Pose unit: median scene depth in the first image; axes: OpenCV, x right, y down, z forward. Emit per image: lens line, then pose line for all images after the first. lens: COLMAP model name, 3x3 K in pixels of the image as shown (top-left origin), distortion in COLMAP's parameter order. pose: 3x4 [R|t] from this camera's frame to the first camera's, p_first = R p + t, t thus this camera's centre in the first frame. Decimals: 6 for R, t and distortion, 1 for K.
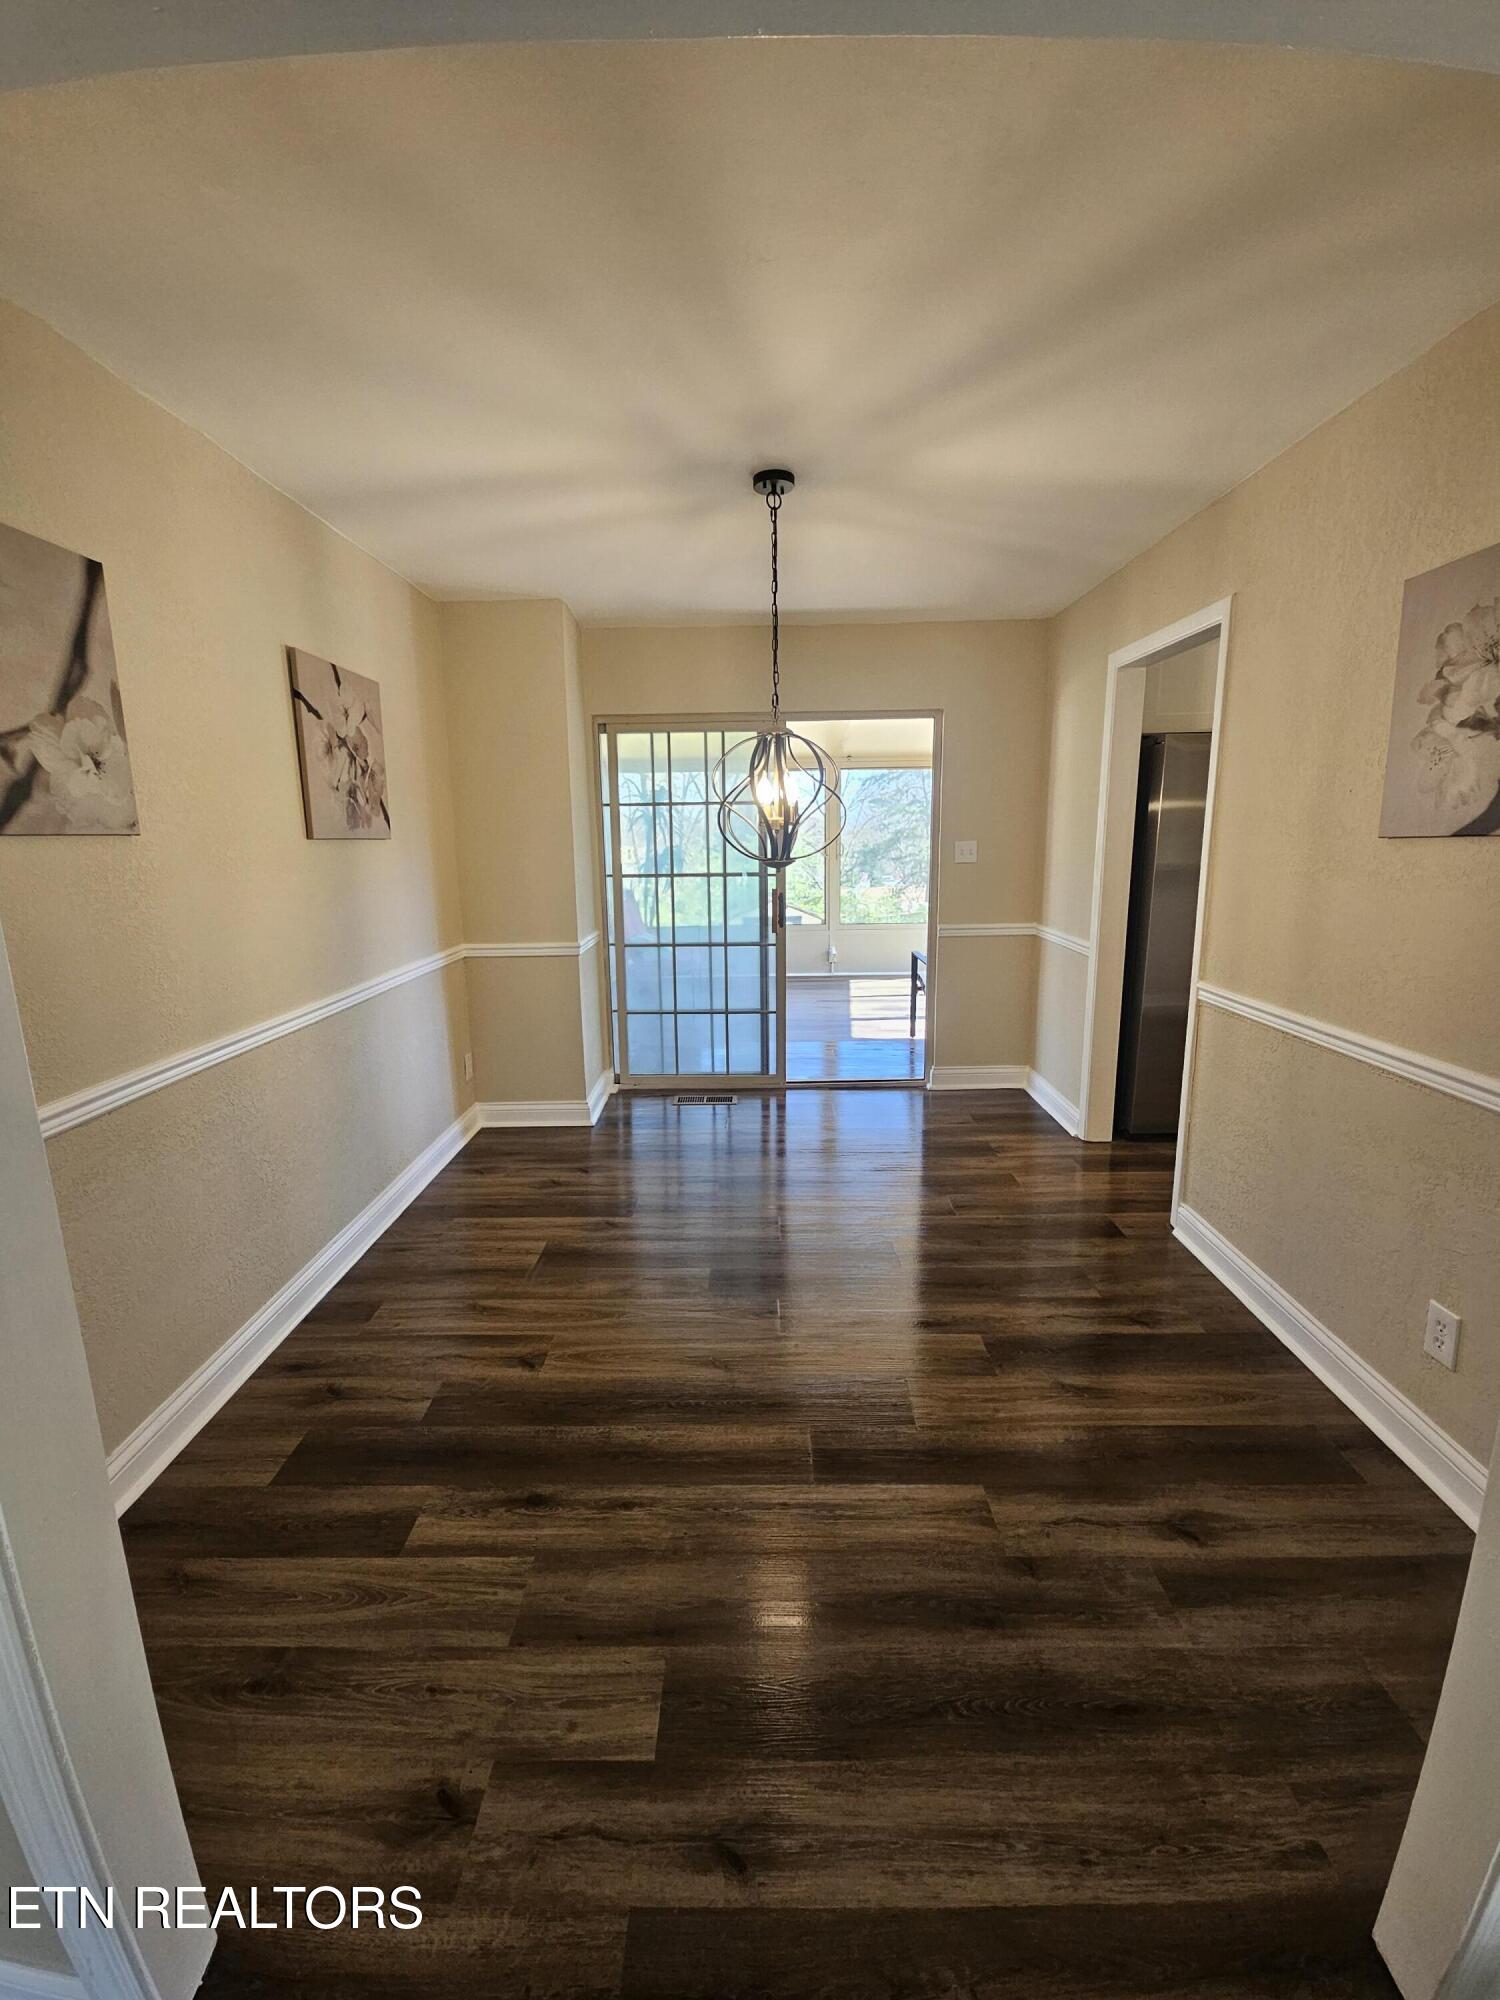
lens RADIAL K [[821.3, 0, 744.0], [0, 821.3, 1000.0], [0, 0, 1]] dist [0.014164, 0.000134]
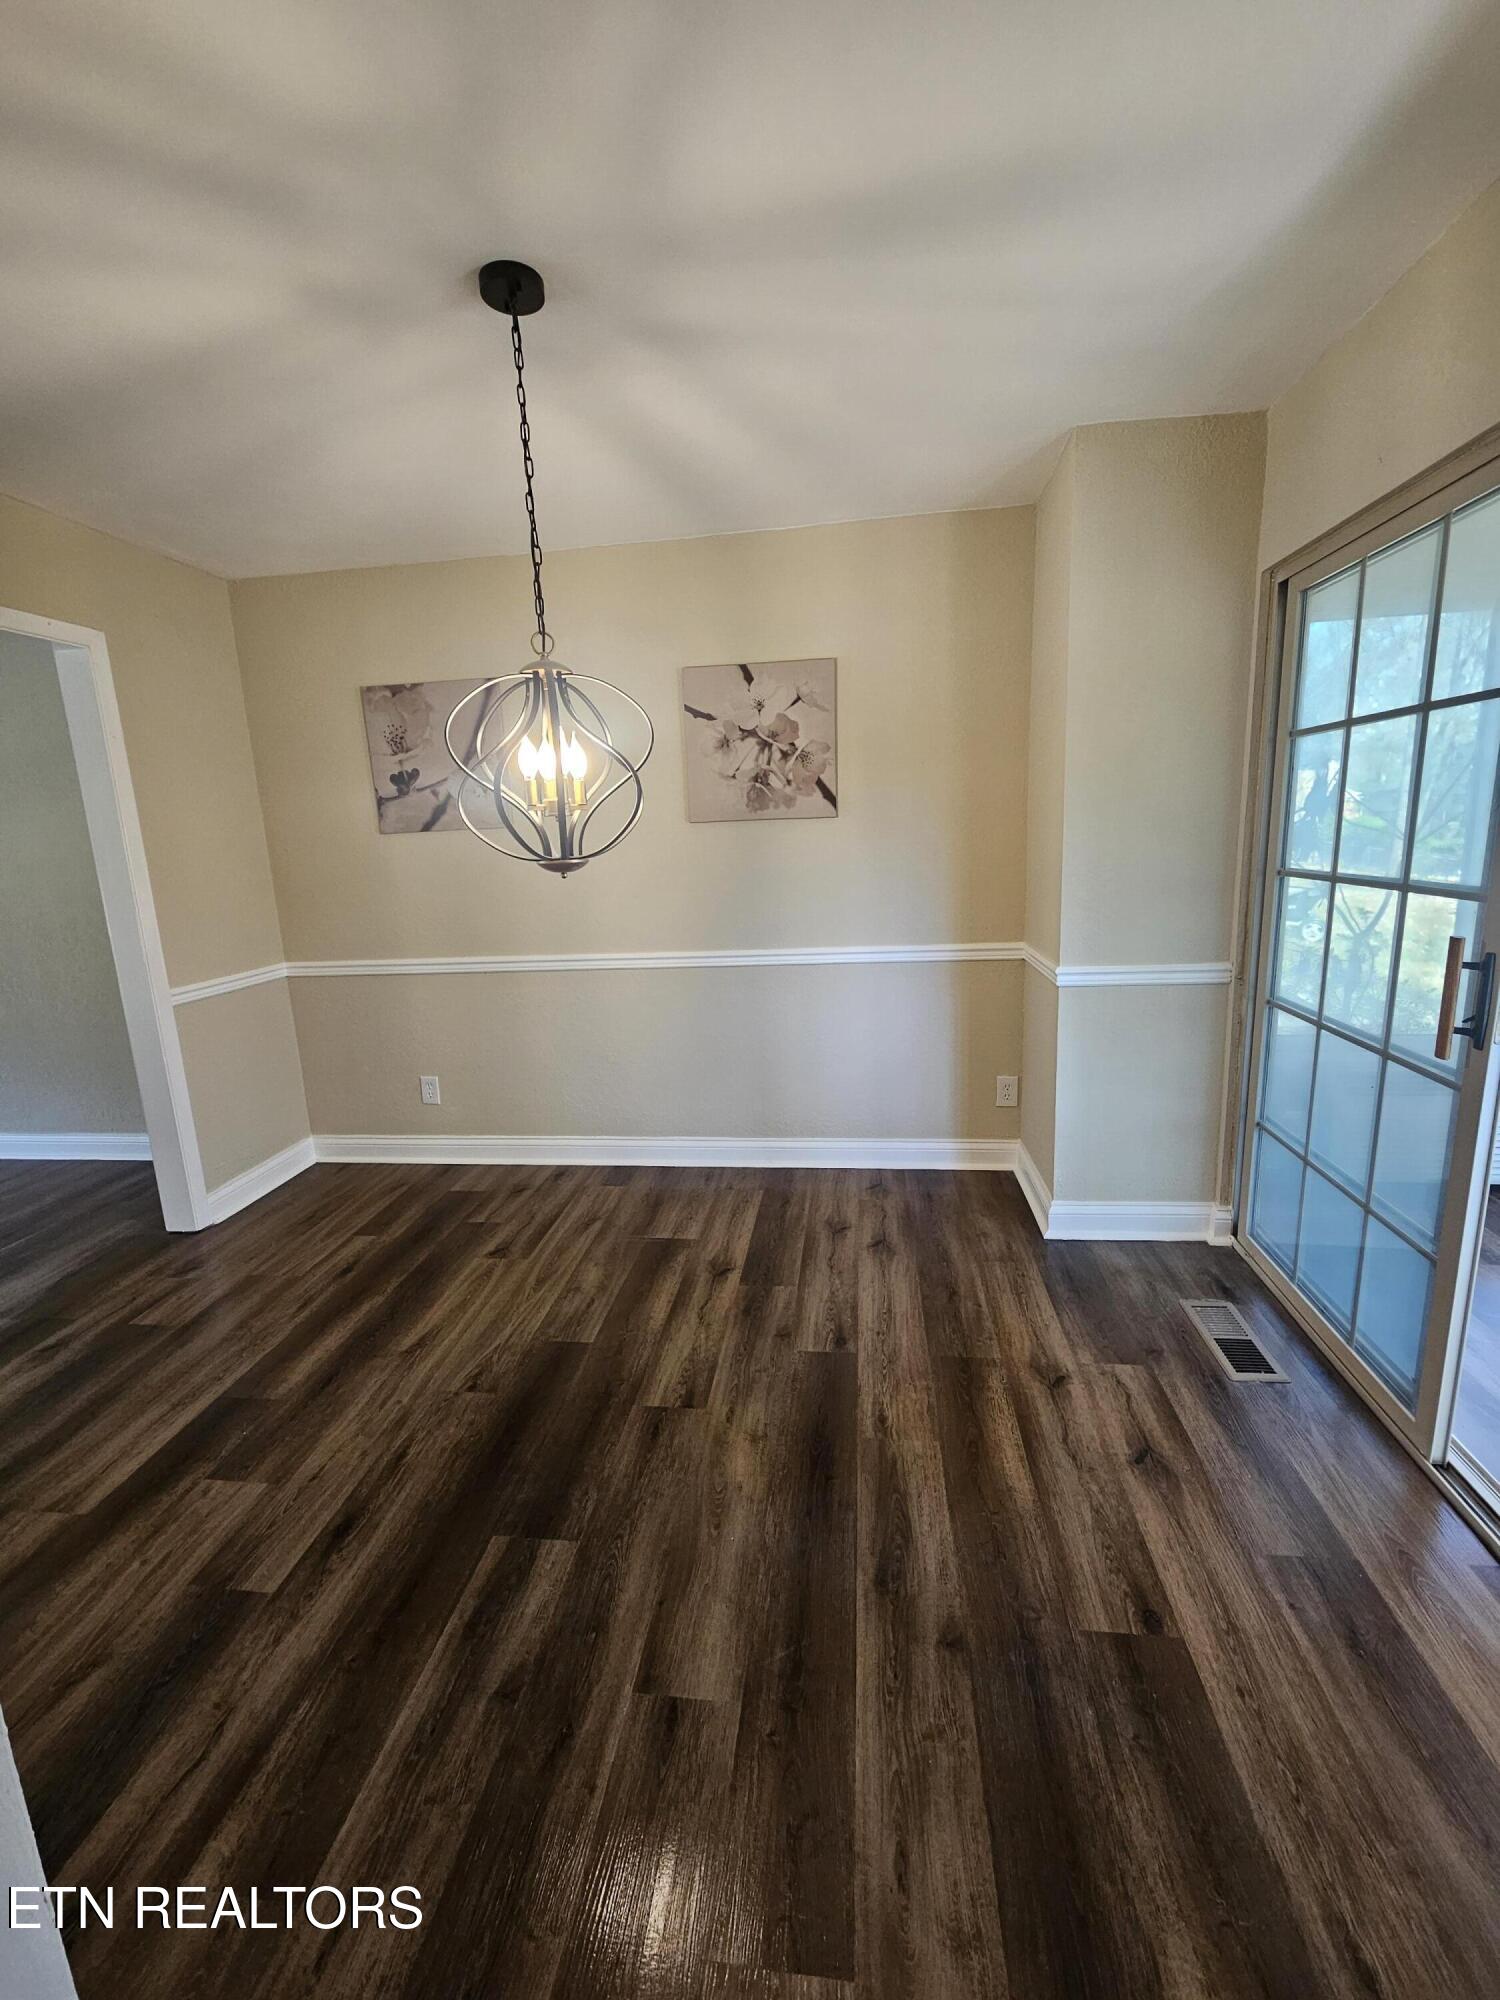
lens RADIAL K [[821.3, 0, 744.7], [0, 821.3, 997.1], [0, 0, 1]] dist [0.014164, 0.000134]
pose [[-0.122635, 0.223070, -0.967058, 0.835940], [-0.153191, 0.958480, 0.240518, -0.296677], [0.980558, 0.177641, -0.083370, 1.437438]]
